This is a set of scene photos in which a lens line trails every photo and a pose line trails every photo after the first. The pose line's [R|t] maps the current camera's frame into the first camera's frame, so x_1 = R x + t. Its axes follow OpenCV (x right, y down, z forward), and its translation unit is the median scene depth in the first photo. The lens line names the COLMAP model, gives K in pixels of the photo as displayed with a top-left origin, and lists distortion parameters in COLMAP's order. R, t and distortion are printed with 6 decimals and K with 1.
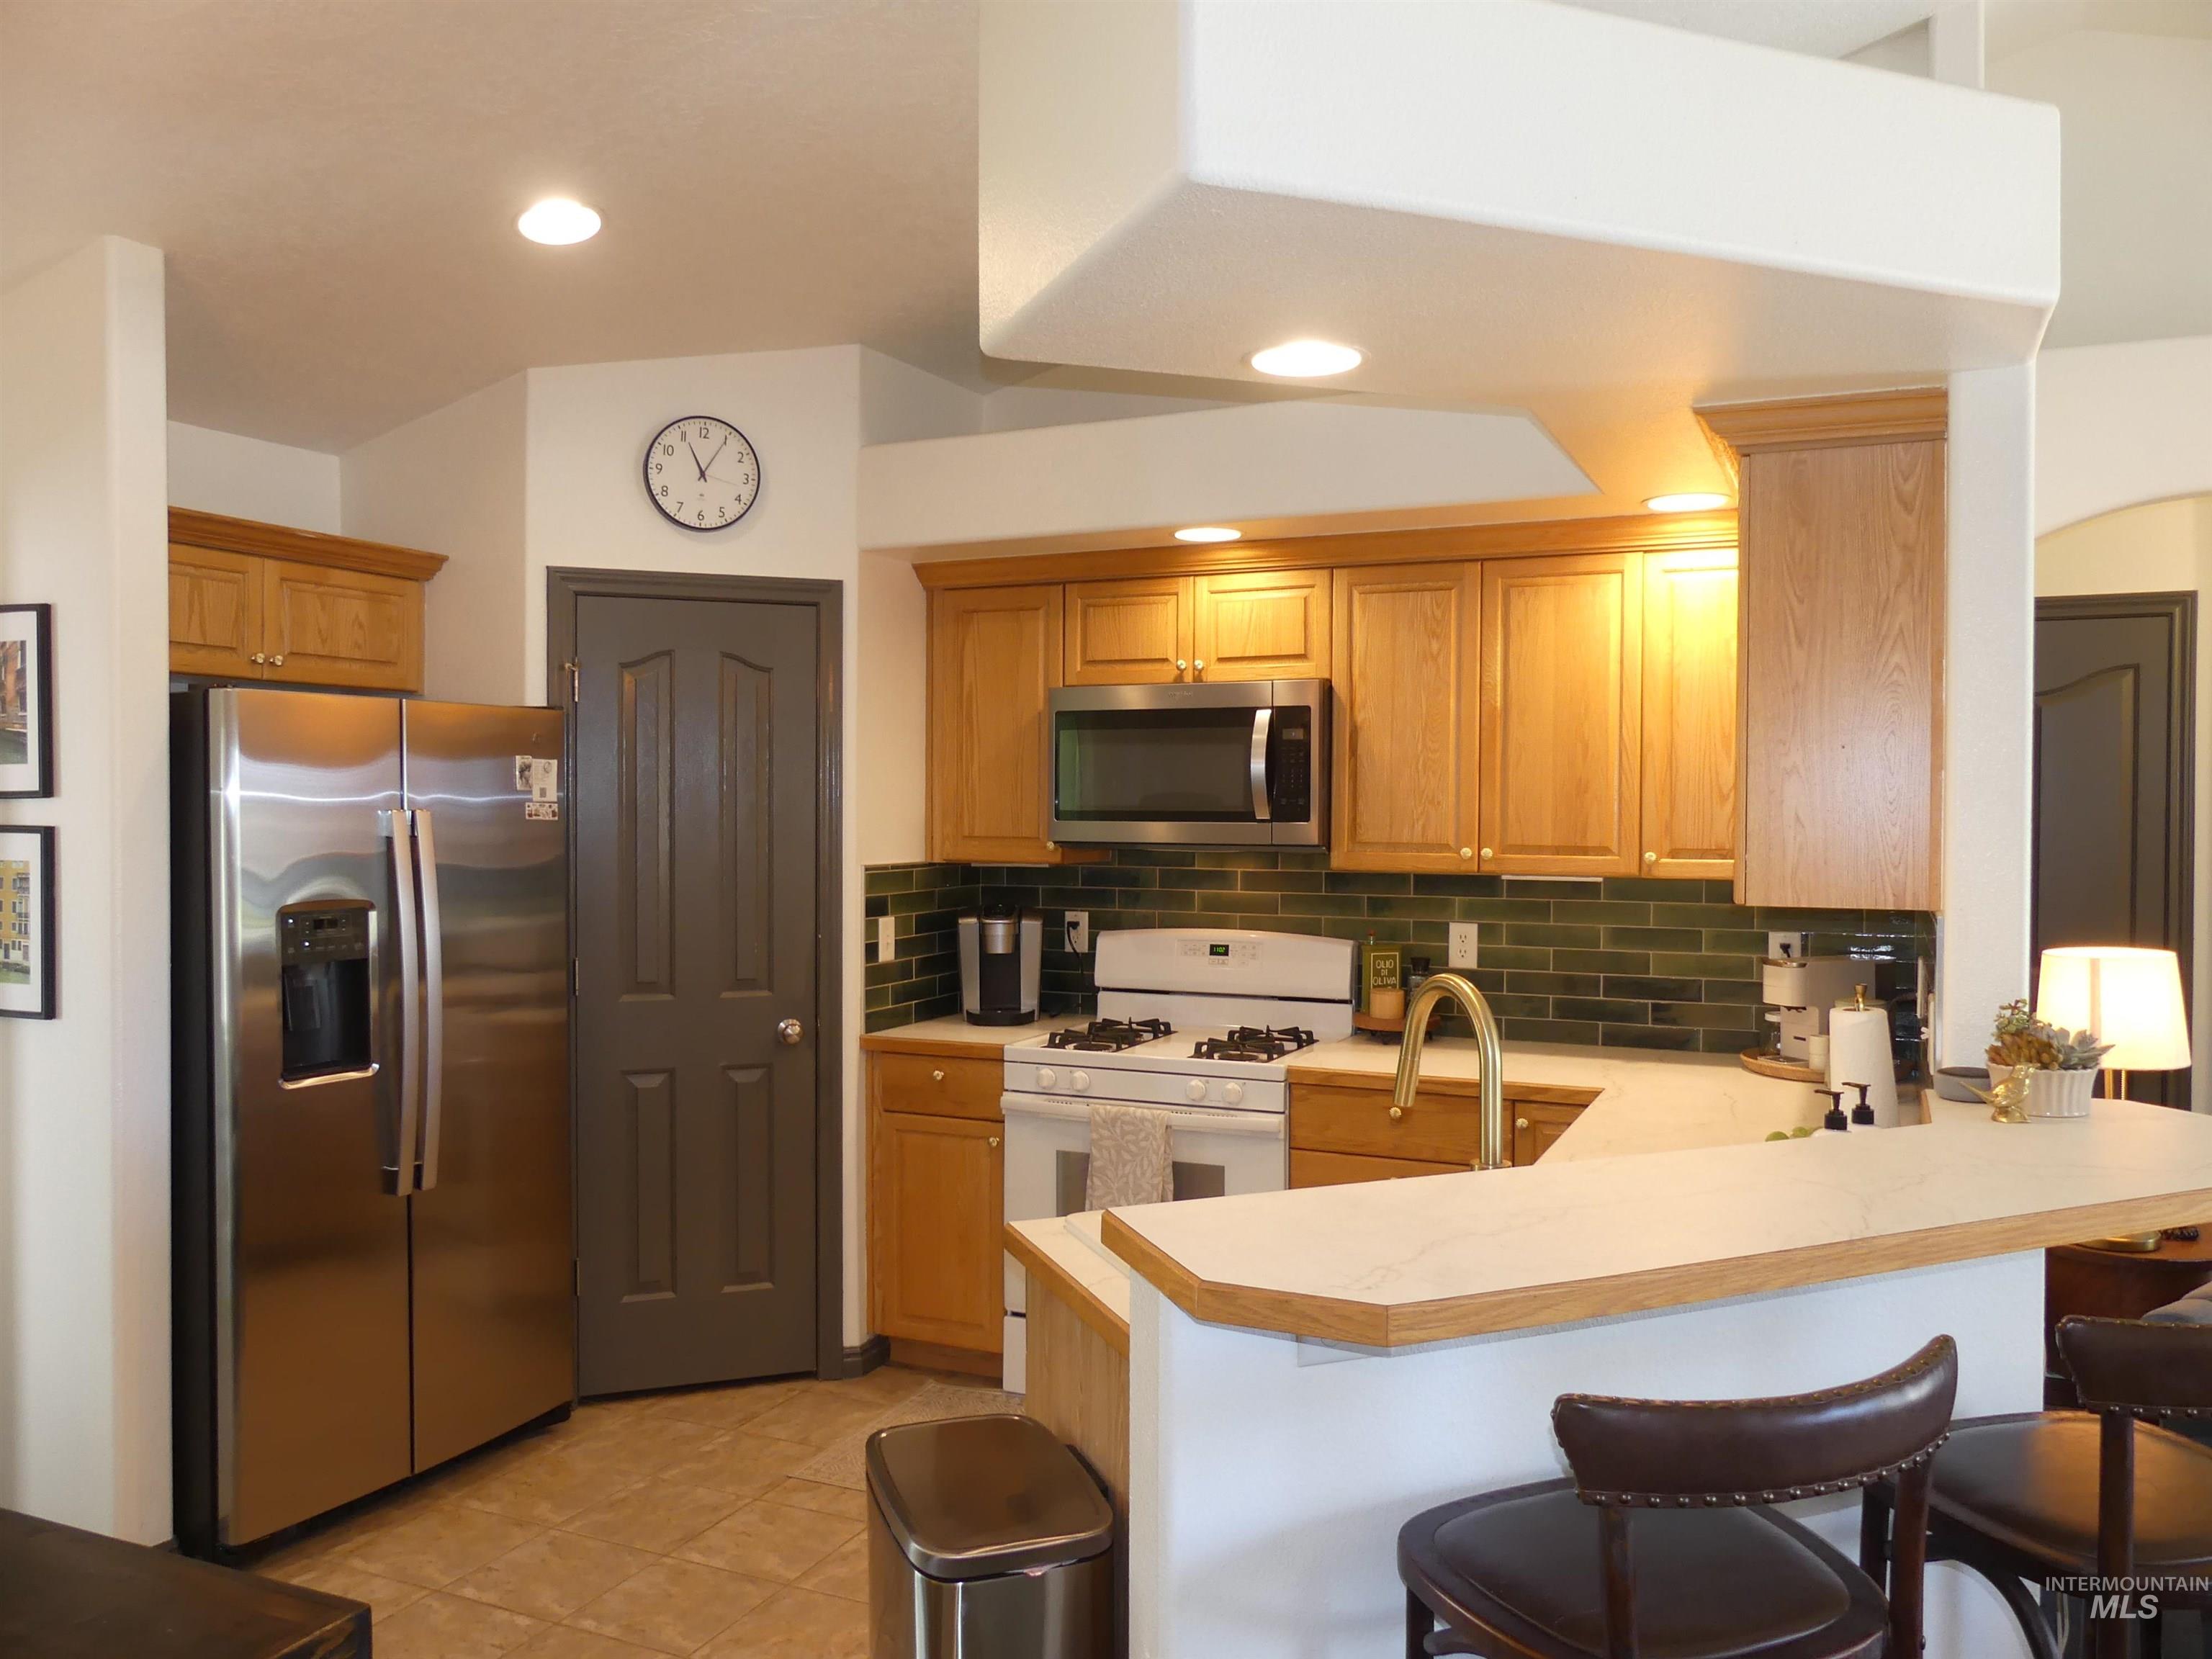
lens RADIAL K [[1642.2, 0, 1106.0], [0, 1642.2, 829.5], [0, 0, 1]] dist [-0.050955, 0.047945]
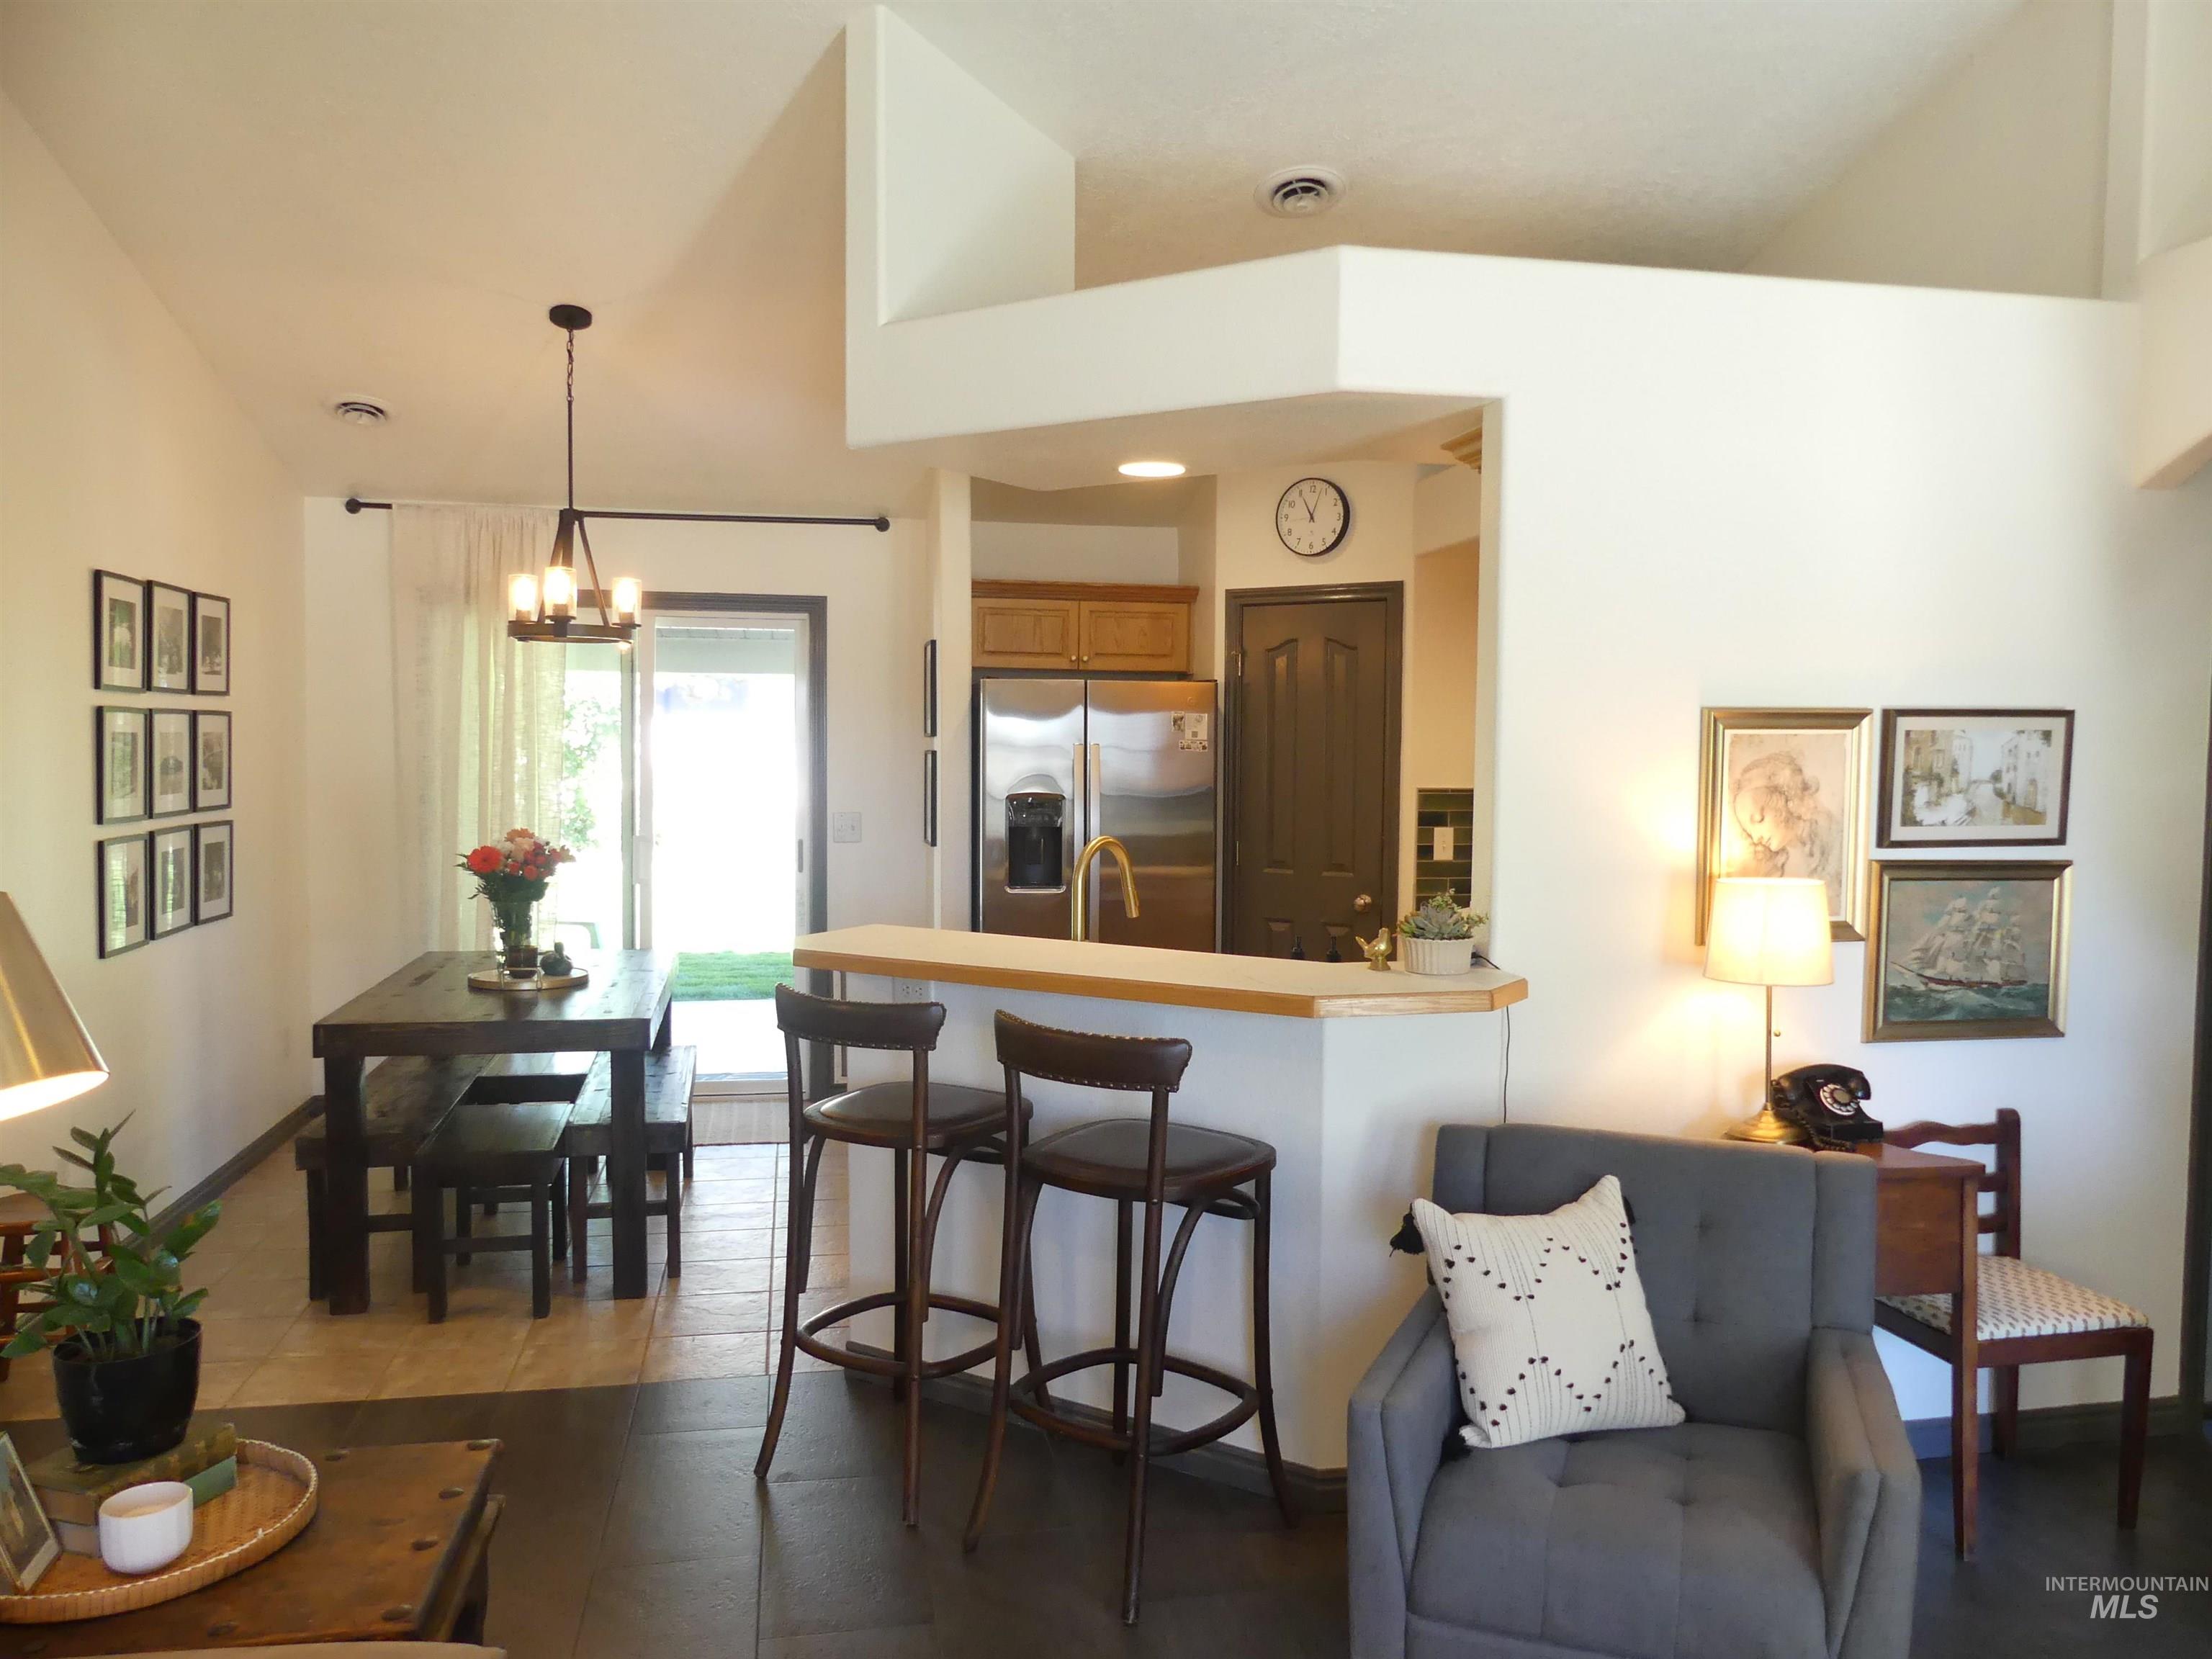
lens RADIAL K [[1642.2, 0, 1106.0], [0, 1642.2, 829.5], [0, 0, 1]] dist [-0.050955, 0.047945]
pose [[0.573512, 0.043228, -0.818056, 0.866557], [-0.020463, 0.999051, 0.038446, 0.009887], [0.818942, -0.005309, 0.573852, 0.003897]]
